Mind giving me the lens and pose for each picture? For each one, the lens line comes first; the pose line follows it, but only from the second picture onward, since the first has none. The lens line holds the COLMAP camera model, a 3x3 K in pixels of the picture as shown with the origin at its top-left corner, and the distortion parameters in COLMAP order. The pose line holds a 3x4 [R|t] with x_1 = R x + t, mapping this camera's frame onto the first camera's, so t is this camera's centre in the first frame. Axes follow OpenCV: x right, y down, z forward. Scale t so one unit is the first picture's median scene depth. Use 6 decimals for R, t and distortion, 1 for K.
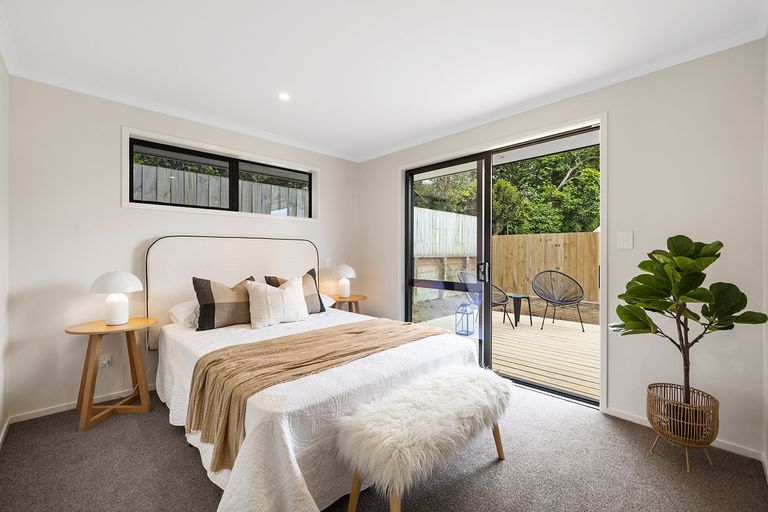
lens RADIAL K [[318.7, 0, 384.0], [0, 318.7, 256.0], [0, 0, 1]] dist [-0.001053, -0.000306]
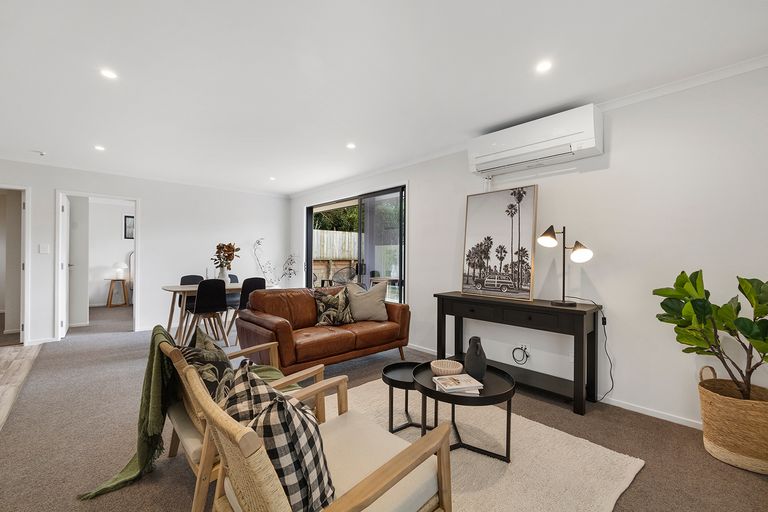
lens RADIAL K [[327.8, 0, 384.0], [0, 327.8, 256.0], [0, 0, 1]] dist [-0.001227, -0.000257]
pose [[0.999028, 0.007590, -0.043426, 1.733945], [-0.008195, 0.999872, -0.013768, 0.015068], [0.043316, 0.014111, 0.998962, -1.923384]]
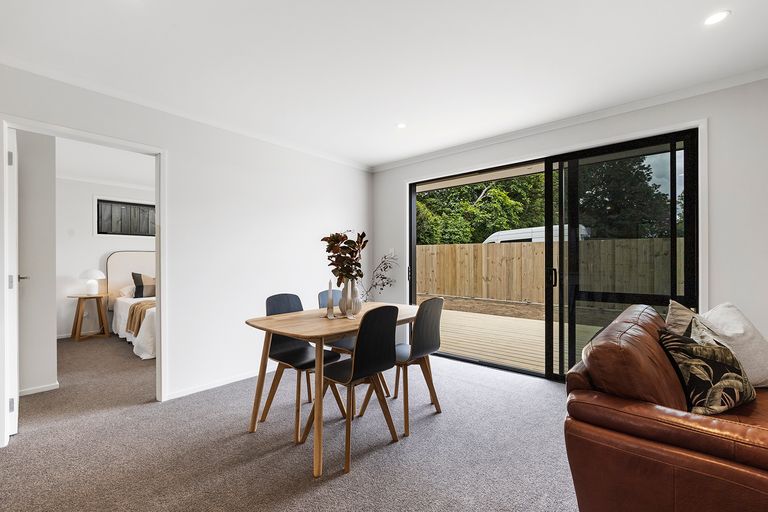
lens RADIAL K [[330.0, 0, 384.0], [0, 330.0, 263.8], [0, 0, 1]] dist [-0.002473, -0.000359]
pose [[0.997360, -0.002239, 0.072579, 0.791265], [0.002140, 0.999997, 0.001438, 0.015692], [-0.072582, -0.001278, 0.997362, -1.122037]]
